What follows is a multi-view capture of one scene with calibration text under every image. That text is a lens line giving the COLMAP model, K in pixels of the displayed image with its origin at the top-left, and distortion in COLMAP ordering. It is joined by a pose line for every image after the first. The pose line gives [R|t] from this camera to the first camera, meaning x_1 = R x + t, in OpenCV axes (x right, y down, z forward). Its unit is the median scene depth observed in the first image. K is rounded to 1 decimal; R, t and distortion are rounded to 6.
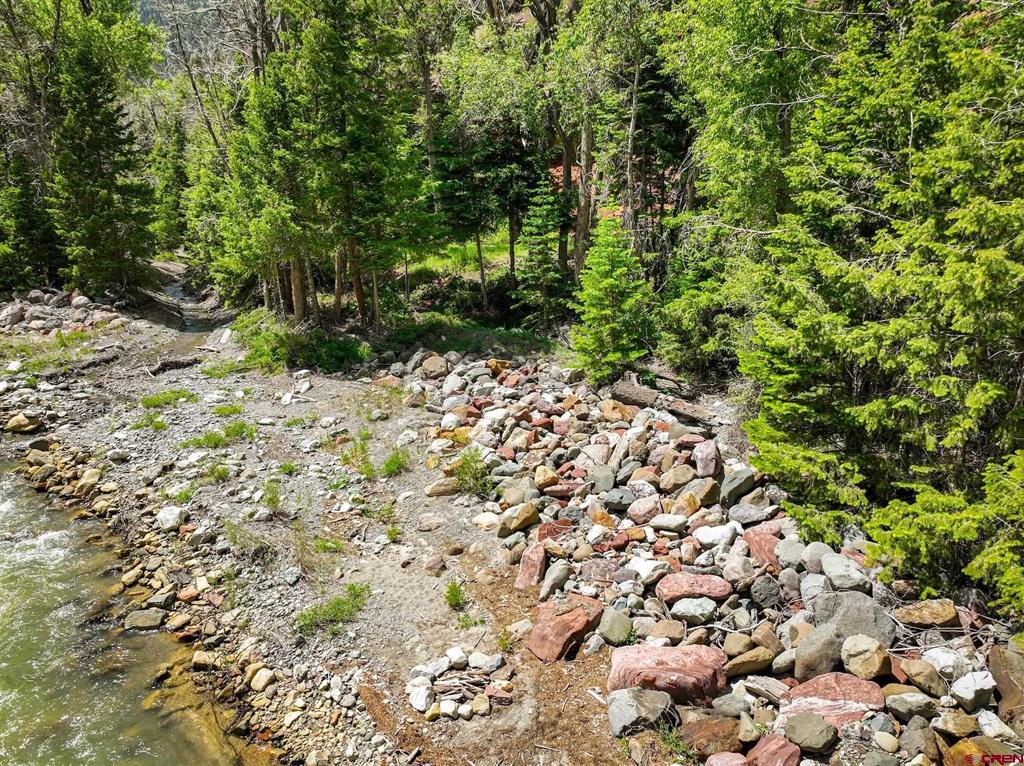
lens RADIAL K [[722.4, 0, 514.9], [0, 722.4, 387.1], [0, 0, 1]] dist [-0.003309, 0.018934]
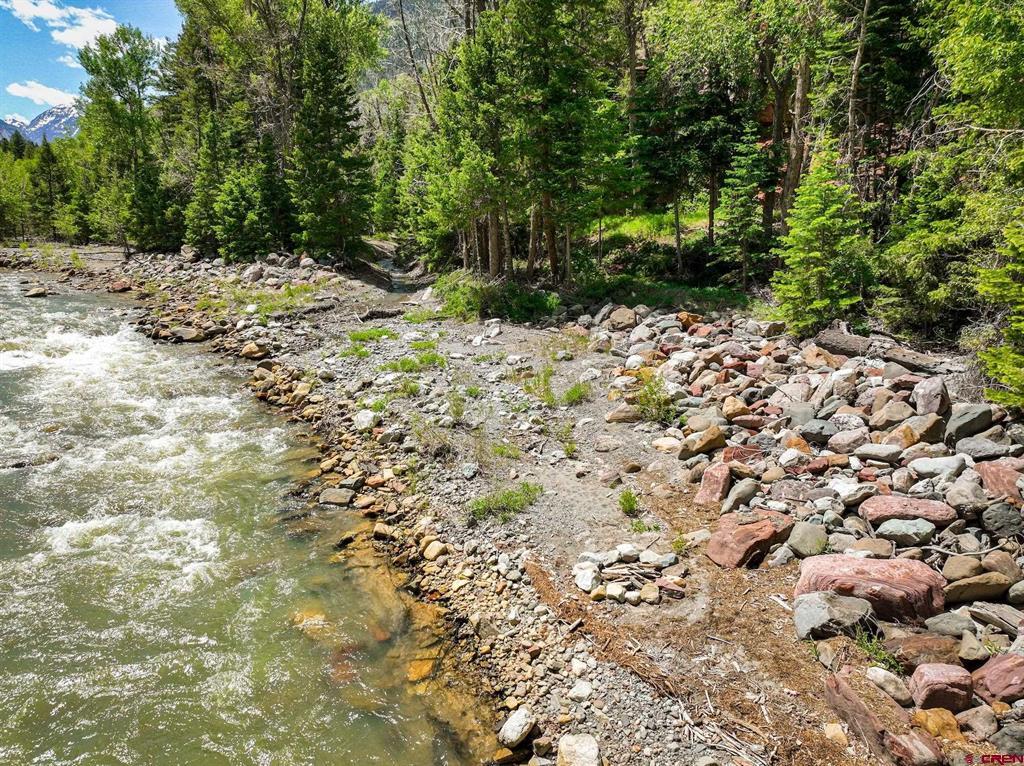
lens RADIAL K [[722.4, 0, 512.2], [0, 722.4, 381.2], [0, 0, 1]] dist [-0.003309, 0.018934]
pose [[0.964199, 0.056313, -0.259131, 0.004212], [-0.055251, 0.998408, 0.011388, 0.082932], [0.259359, 0.003337, 0.965775, 0.023081]]
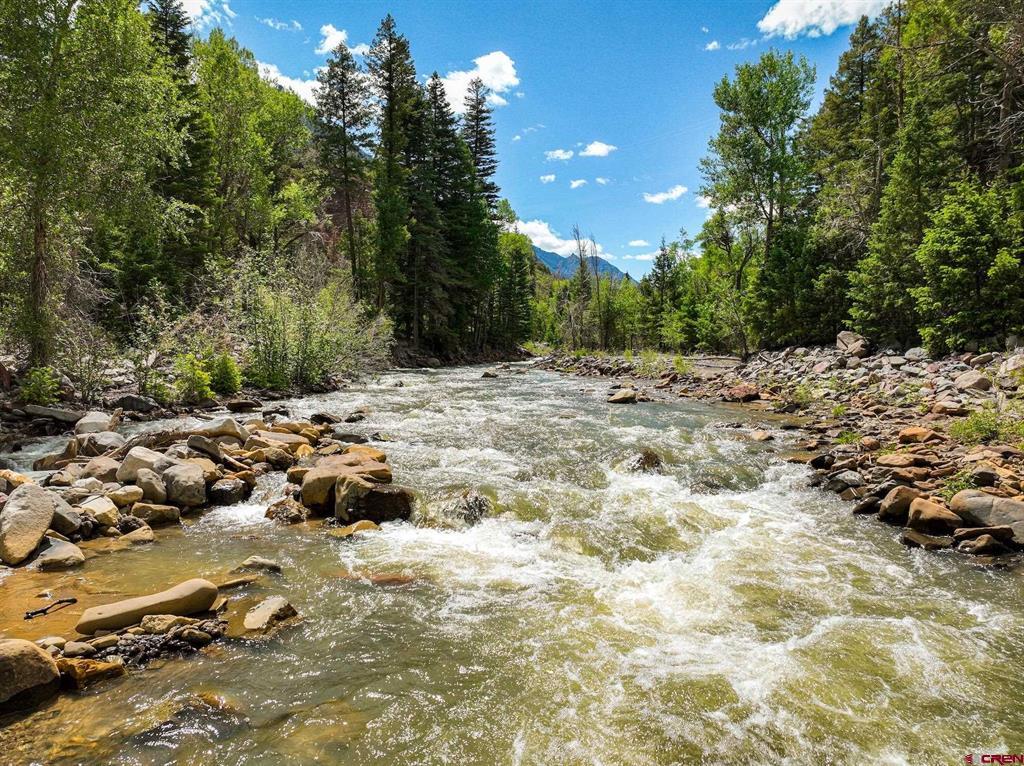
lens RADIAL K [[722.4, 0, 514.7], [0, 722.4, 380.5], [0, 0, 1]] dist [-0.003309, 0.018934]
pose [[0.520305, 0.017054, -0.853810, -0.912840], [-0.168054, 0.982295, -0.082790, 0.039059], [0.837282, 0.186562, 0.513959, 0.892411]]
